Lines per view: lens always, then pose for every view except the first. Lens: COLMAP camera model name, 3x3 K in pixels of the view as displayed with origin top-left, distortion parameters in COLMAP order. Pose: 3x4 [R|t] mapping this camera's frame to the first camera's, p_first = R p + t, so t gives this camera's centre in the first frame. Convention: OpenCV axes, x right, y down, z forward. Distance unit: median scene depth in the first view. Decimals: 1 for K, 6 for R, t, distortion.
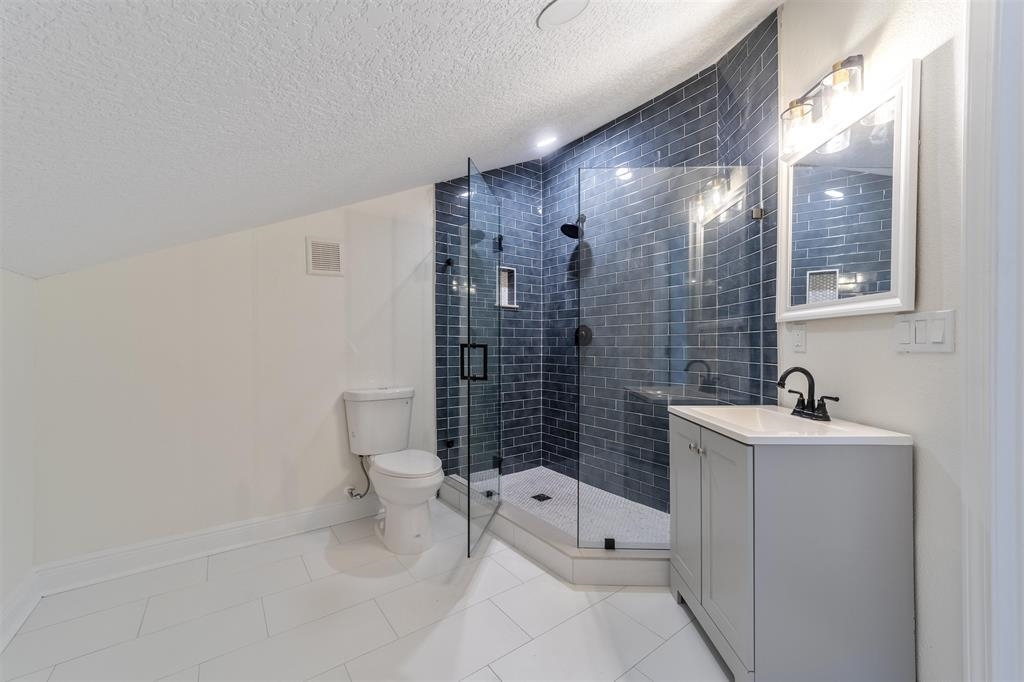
lens RADIAL K [[393.4, 0, 515.1], [0, 393.4, 352.1], [0, 0, 1]] dist [0.000517, 0.000037]
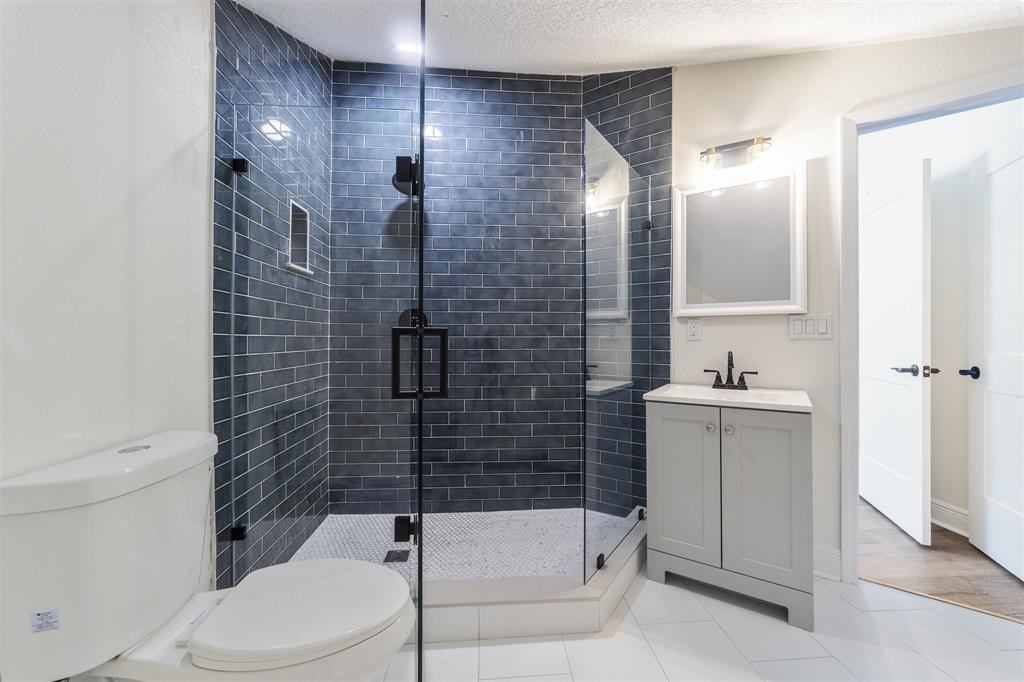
lens RADIAL K [[398.3, 0, 508.0], [0, 398.3, 338.9], [0, 0, 1]] dist [-0.003416, 0.005525]
pose [[0.551396, -0.000492, 0.834243, -0.590176], [0.012618, 0.999890, -0.007751, -0.001985], [-0.834148, 0.014800, 0.551342, 0.651030]]
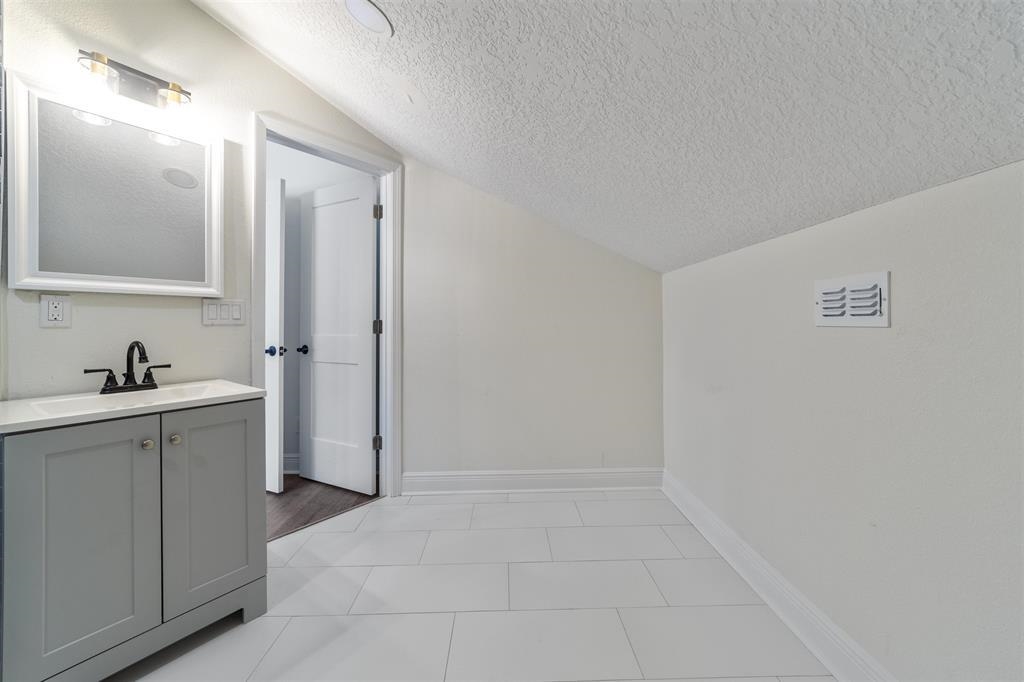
lens RADIAL K [[399.2, 0, 526.9], [0, 399.2, 323.8], [0, 0, 1]] dist [0.000849, 0.000471]
pose [[-0.813022, 0.002911, 0.582226, -0.503144], [0.011685, 0.999868, 0.011318, -0.004458], [-0.582116, 0.016004, -0.812949, 0.916320]]
